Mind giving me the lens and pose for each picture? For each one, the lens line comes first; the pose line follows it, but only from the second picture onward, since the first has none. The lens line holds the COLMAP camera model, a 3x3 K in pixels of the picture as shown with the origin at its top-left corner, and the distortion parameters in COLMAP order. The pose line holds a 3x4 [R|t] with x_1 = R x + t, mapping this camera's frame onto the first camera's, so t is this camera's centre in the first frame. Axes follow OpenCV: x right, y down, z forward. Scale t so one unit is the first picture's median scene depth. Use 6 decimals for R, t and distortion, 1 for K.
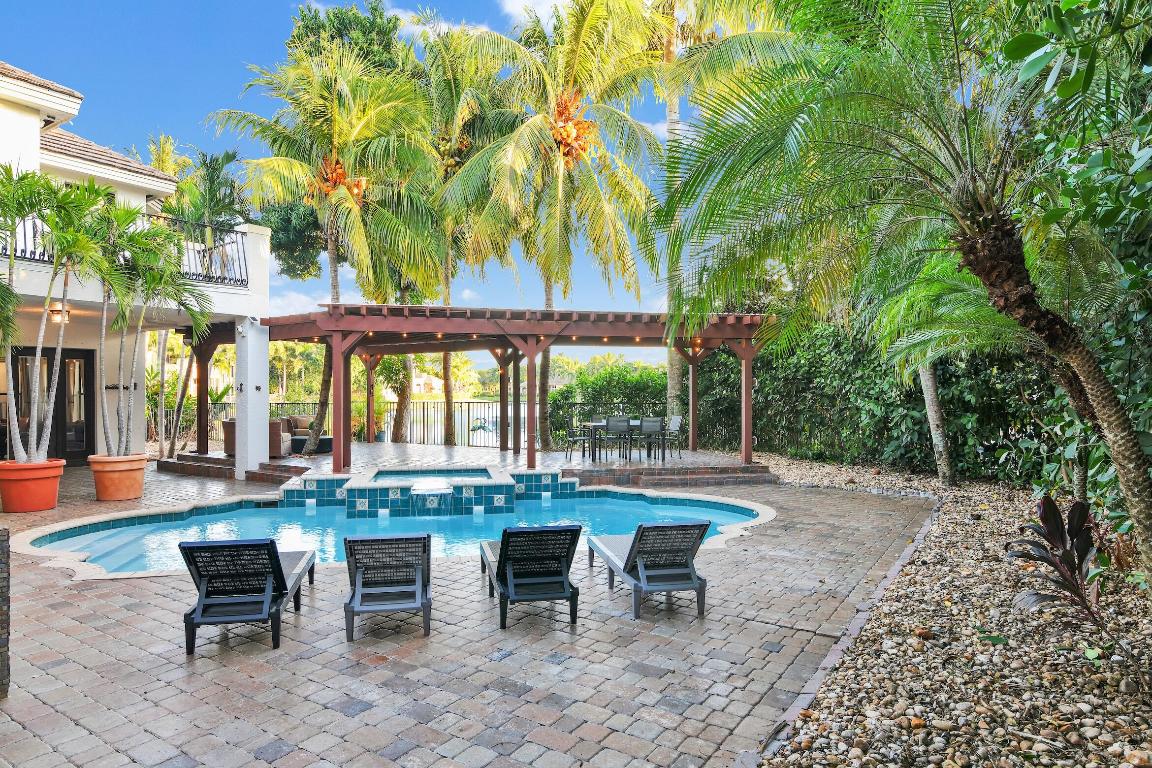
lens RADIAL K [[698.6, 0, 577.2], [0, 698.6, 399.4], [0, 0, 1]] dist [0.000804, -0.001439]
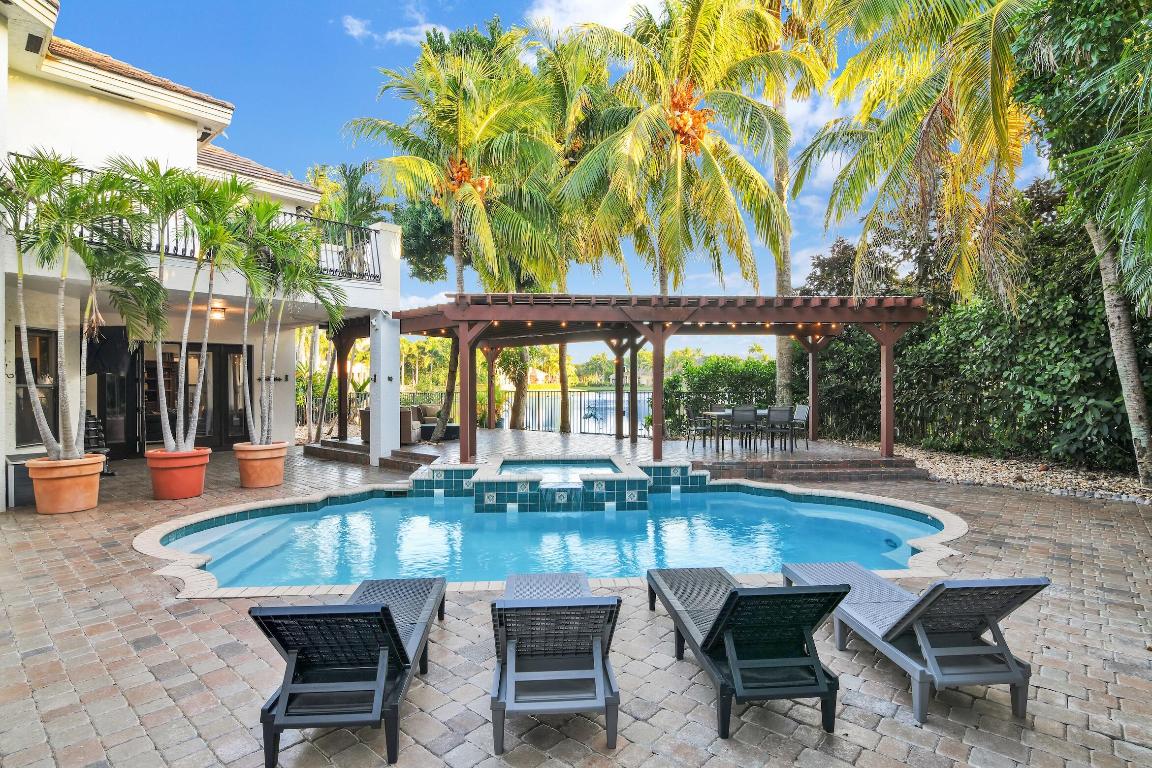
lens RADIAL K [[603.0, 0, 576.0], [0, 603.0, 384.0], [0, 0, 1]] dist [-0.001026, -0.000082]
pose [[0.990376, -0.004767, -0.138322, -0.057144], [0.003657, 0.999959, -0.008277, 0.000379], [0.138356, 0.007692, 0.990353, 0.146491]]
